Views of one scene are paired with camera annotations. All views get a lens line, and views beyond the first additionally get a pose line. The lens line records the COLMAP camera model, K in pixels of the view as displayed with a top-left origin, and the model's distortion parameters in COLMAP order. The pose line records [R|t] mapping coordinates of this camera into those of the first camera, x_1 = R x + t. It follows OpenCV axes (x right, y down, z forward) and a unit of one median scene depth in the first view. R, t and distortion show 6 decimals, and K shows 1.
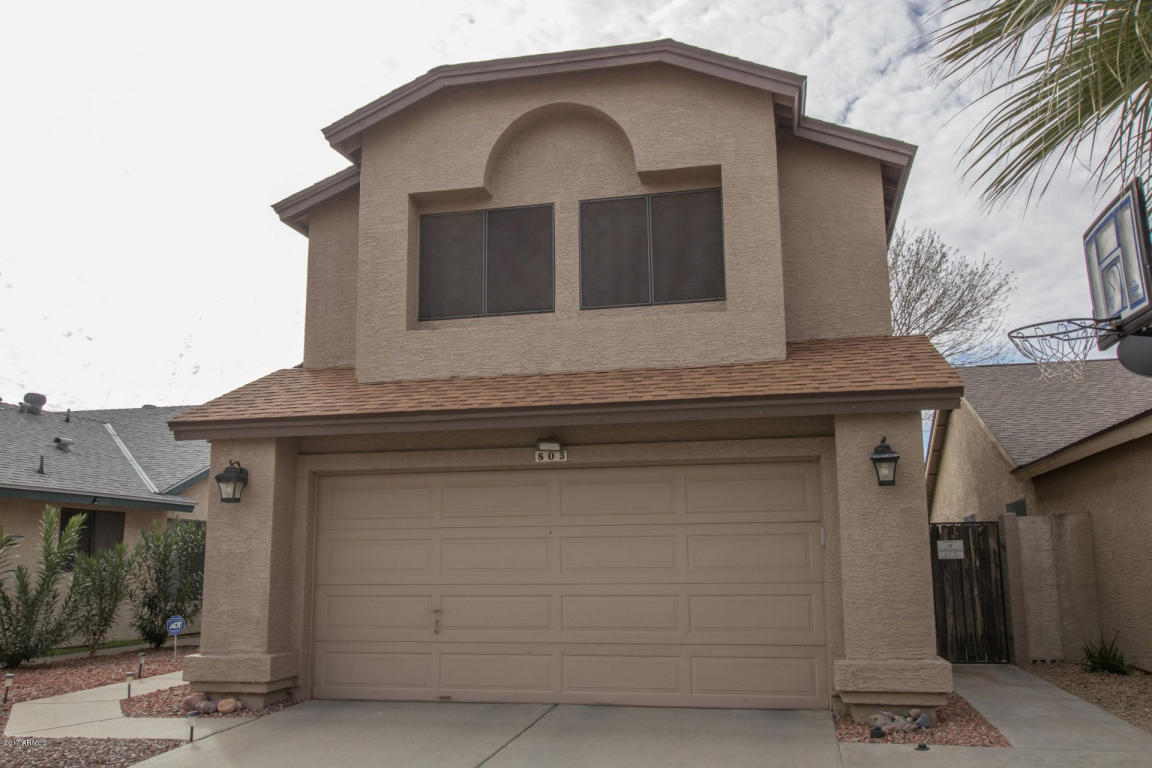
lens RADIAL K [[983.9, 0, 575.7], [0, 983.9, 383.3], [0, 0, 1]] dist [0.003570, 0.010495]
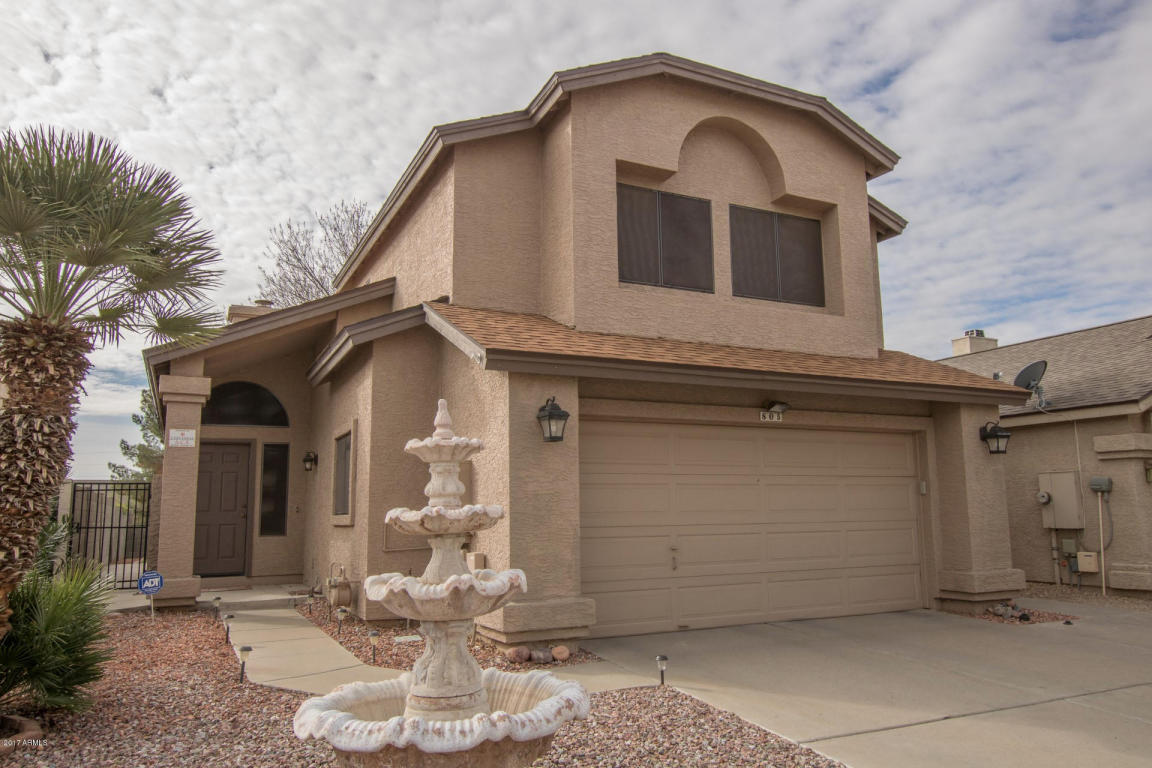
lens RADIAL K [[810.2, 0, 578.2], [0, 810.2, 384.9], [0, 0, 1]] dist [-0.003123, 0.002653]
pose [[0.782383, 0.095224, 0.615475, -0.768563], [-0.108537, 0.993967, -0.015812, 0.072078], [-0.613268, -0.054431, 0.787998, 0.349614]]
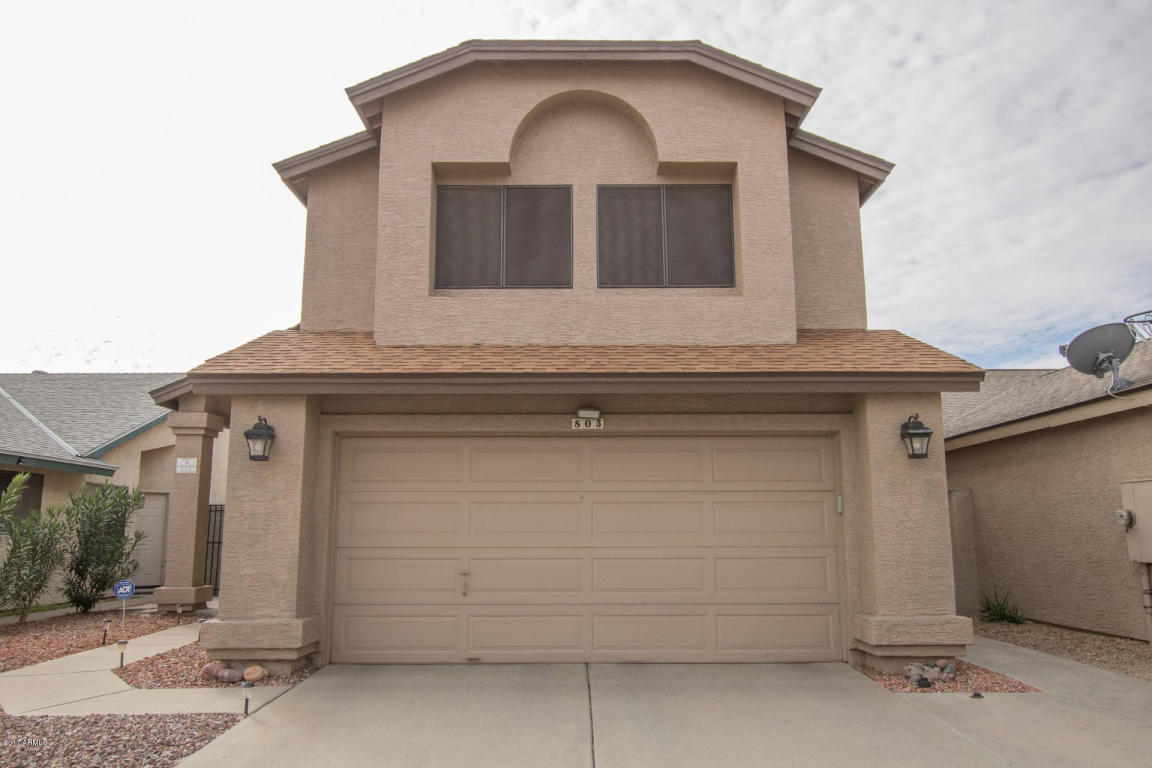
lens RADIAL K [[832.9, 0, 576.2], [0, 832.9, 385.3], [0, 0, 1]] dist [-0.006734, 0.008929]
pose [[0.975611, 0.044974, 0.214849, -0.213516], [-0.045825, 0.998949, -0.001019, 0.033091], [-0.214669, -0.008852, 0.976647, 0.139291]]
